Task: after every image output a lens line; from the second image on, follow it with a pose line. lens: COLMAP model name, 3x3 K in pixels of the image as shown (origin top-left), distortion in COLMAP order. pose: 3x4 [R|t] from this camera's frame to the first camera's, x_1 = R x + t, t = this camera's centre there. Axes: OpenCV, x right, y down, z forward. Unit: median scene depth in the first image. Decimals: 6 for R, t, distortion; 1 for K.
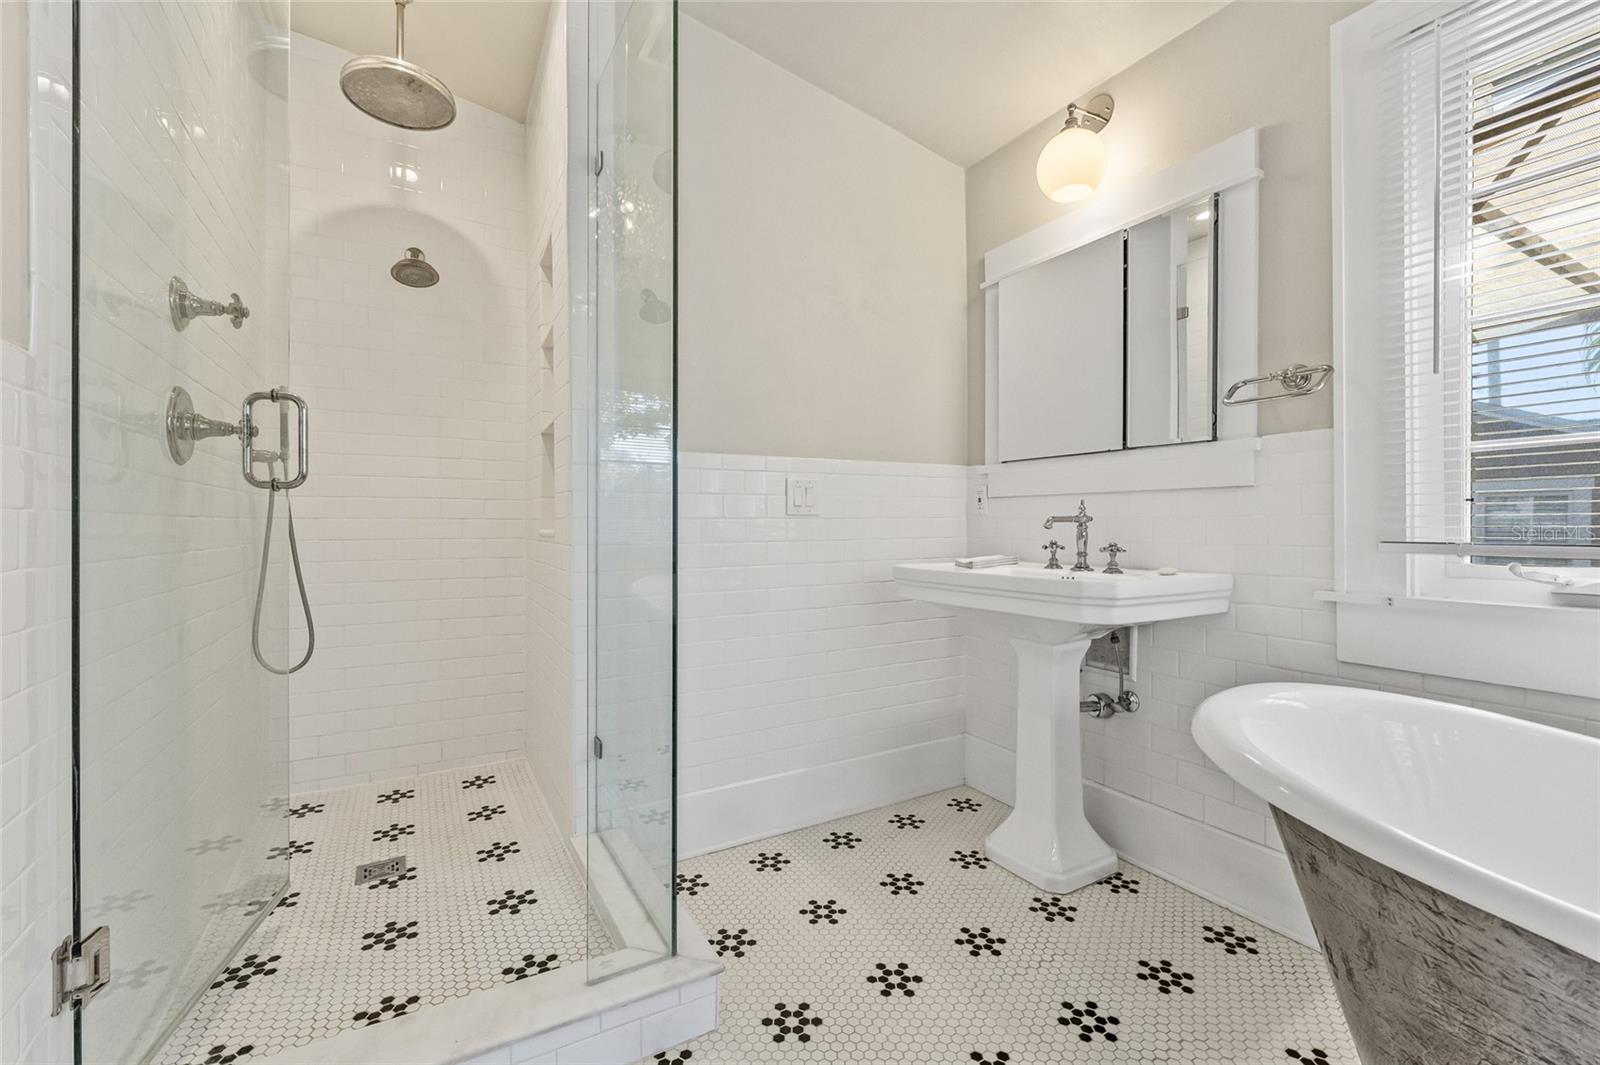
lens RADIAL K [[678.9, 0, 800.6], [0, 678.9, 528.6], [0, 0, 1]] dist [0.000974, -0.000362]
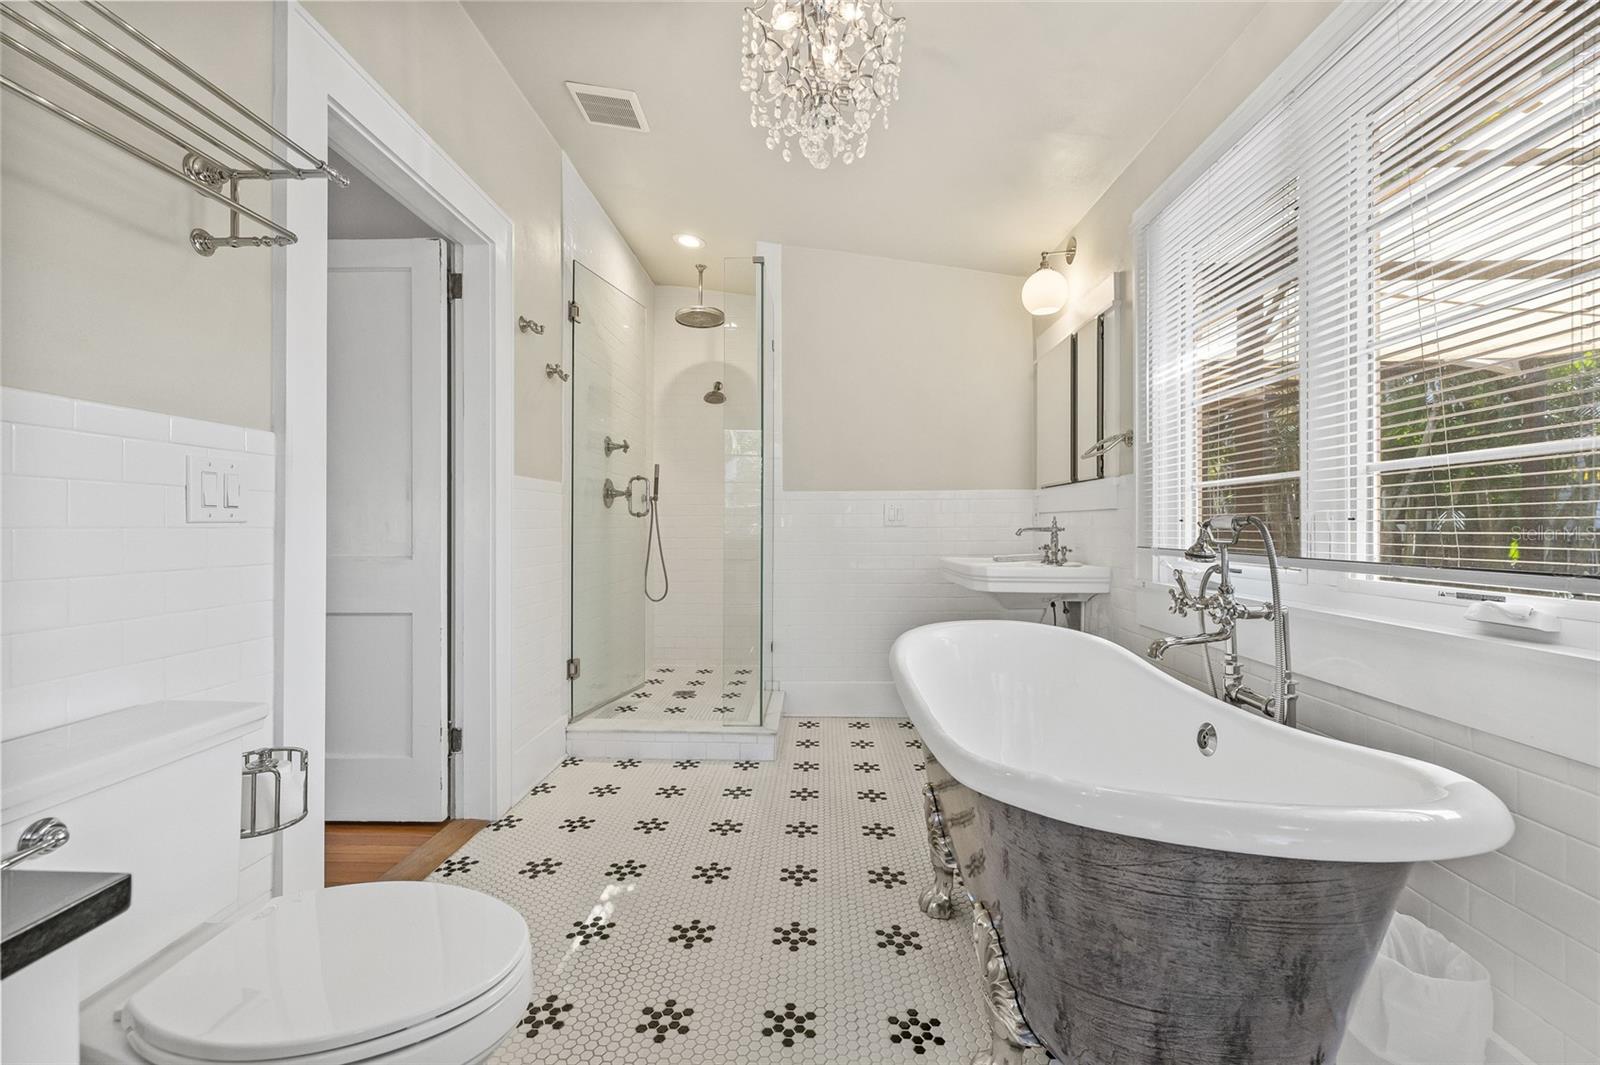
lens RADIAL K [[678.9, 0, 793.7], [0, 678.9, 526.9], [0, 0, 1]] dist [0.000974, -0.000362]
pose [[0.845335, 0.000823, -0.534235, 0.802067], [-0.005692, 0.999956, -0.007467, -0.005463], [0.534205, 0.009353, 0.845303, -0.608391]]
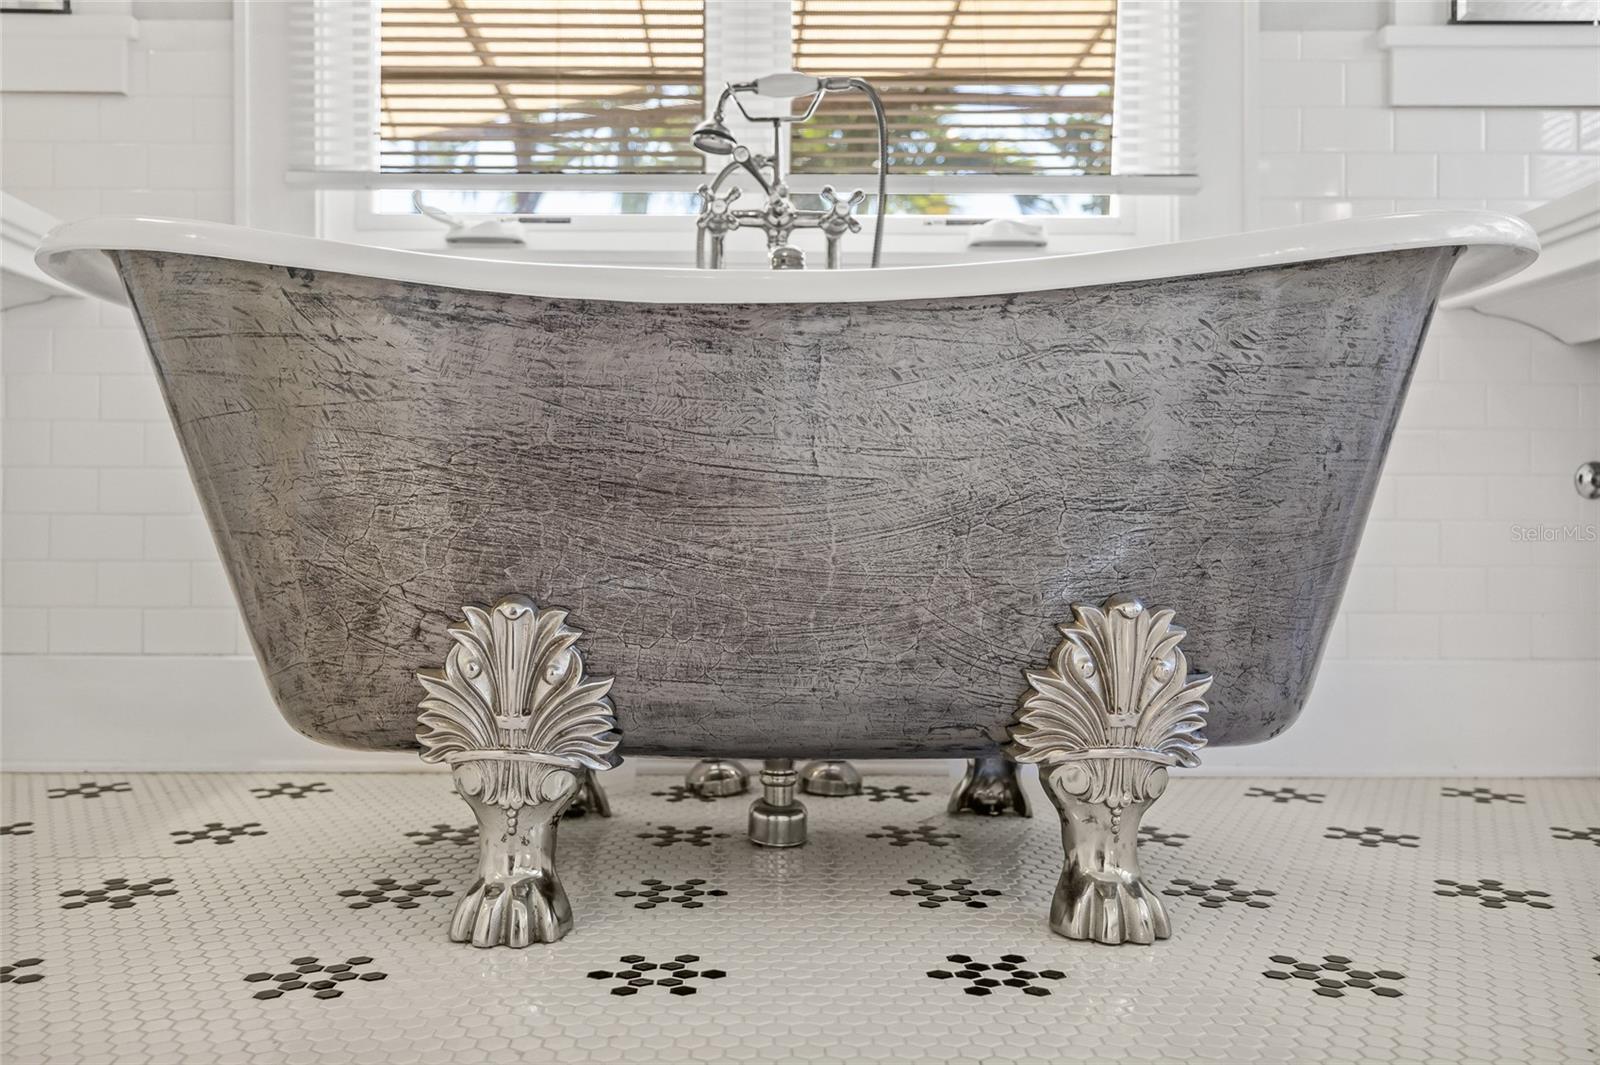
lens RADIAL K [[1251.9, 0, 753.6], [0, 1251.9, 535.1], [0, 0, 1]] dist [0.014155, -0.002792]
pose [[0.493379, 0.011595, 0.869737, -0.059905], [0.003507, 0.999876, -0.015320, 0.333019], [-0.869807, 0.010609, 0.493278, -0.082949]]
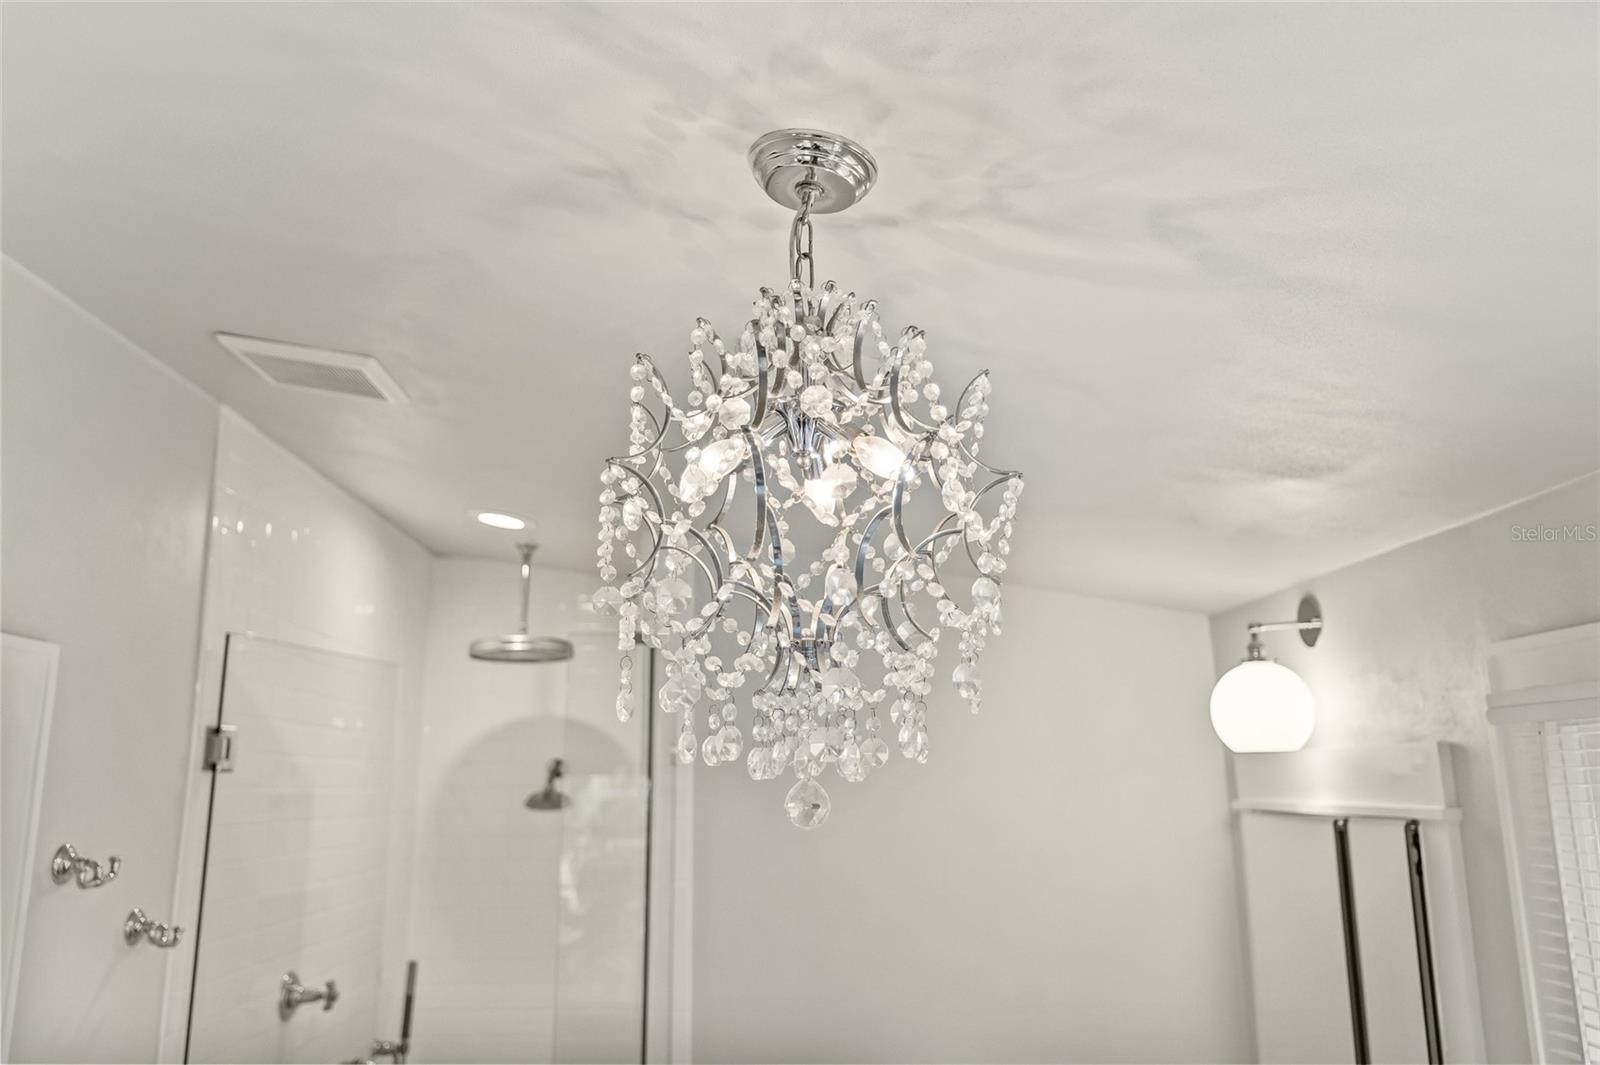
lens RADIAL K [[1251.9, 0, 792.3], [0, 1251.9, 536.1], [0, 0, 1]] dist [0.014155, -0.002792]
pose [[0.877549, -0.101402, -0.468642, 0.655210], [-0.002895, 0.976244, -0.216654, -0.469725], [0.479478, 0.191481, 0.856409, -0.399555]]
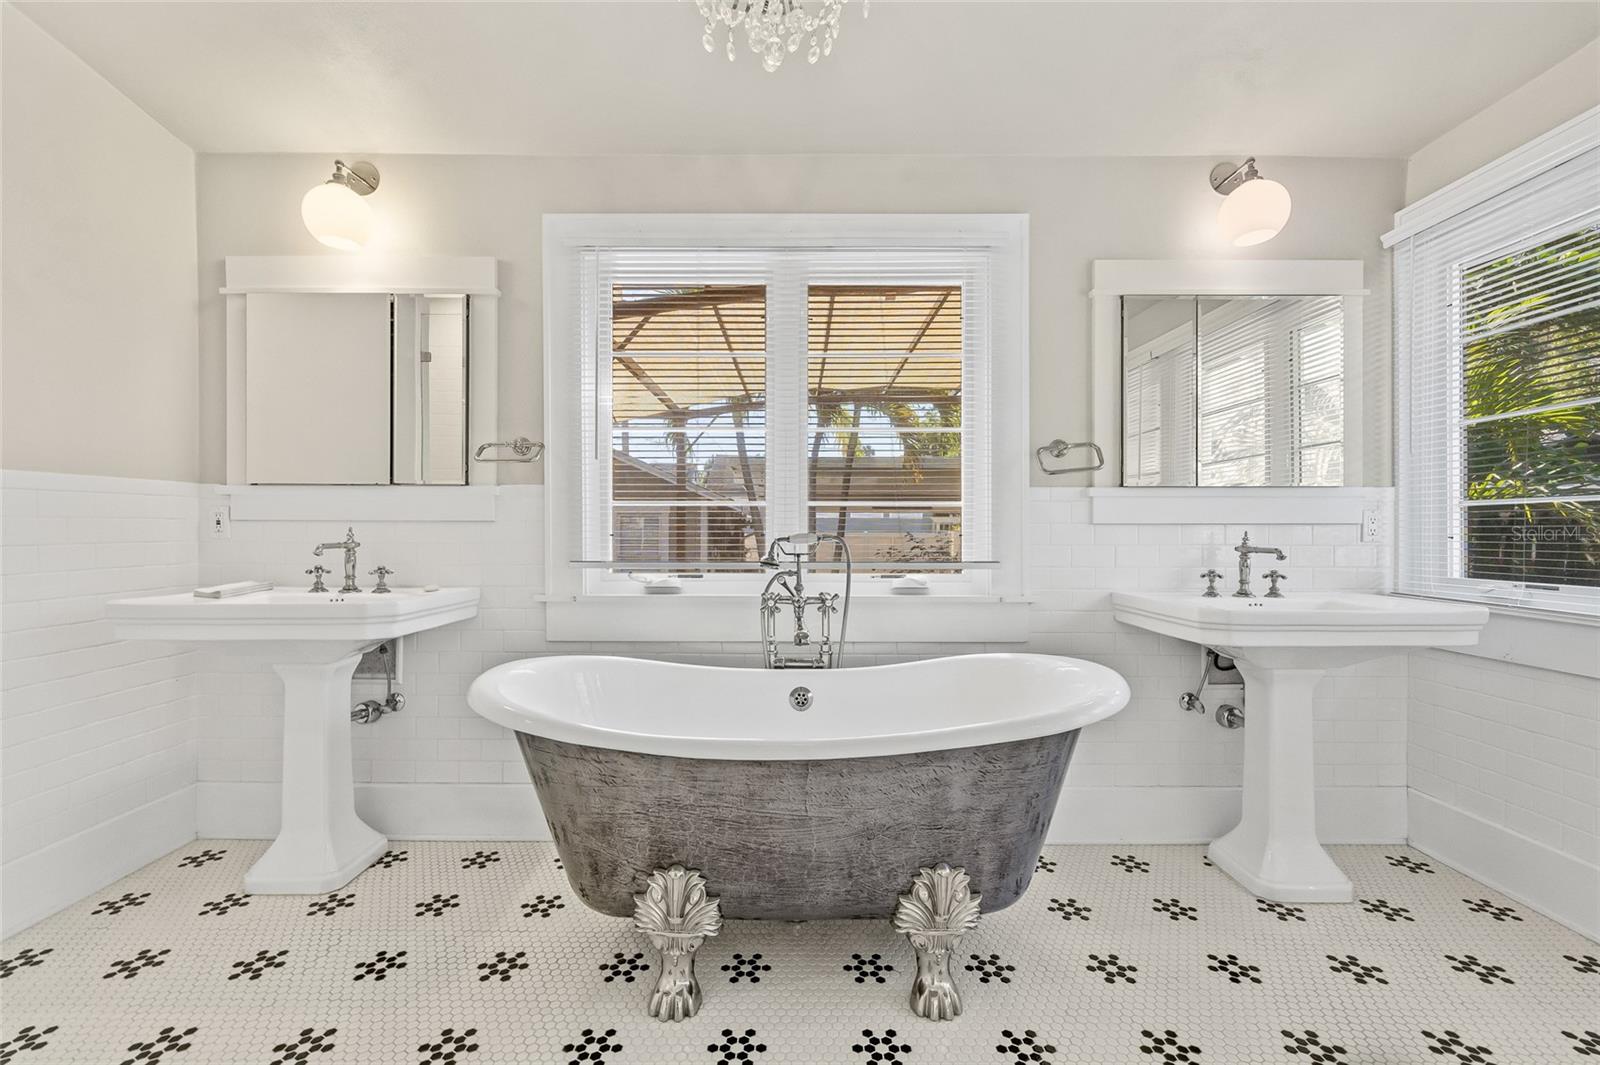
lens RADIAL K [[678.9, 0, 796.0], [0, 678.9, 530.5], [0, 0, 1]] dist [0.000974, -0.000362]
pose [[0.504957, 0.001629, 0.863143, -0.181557], [0.002505, 0.999991, -0.003353, -0.034757], [-0.863141, 0.003855, 0.504949, -0.186612]]
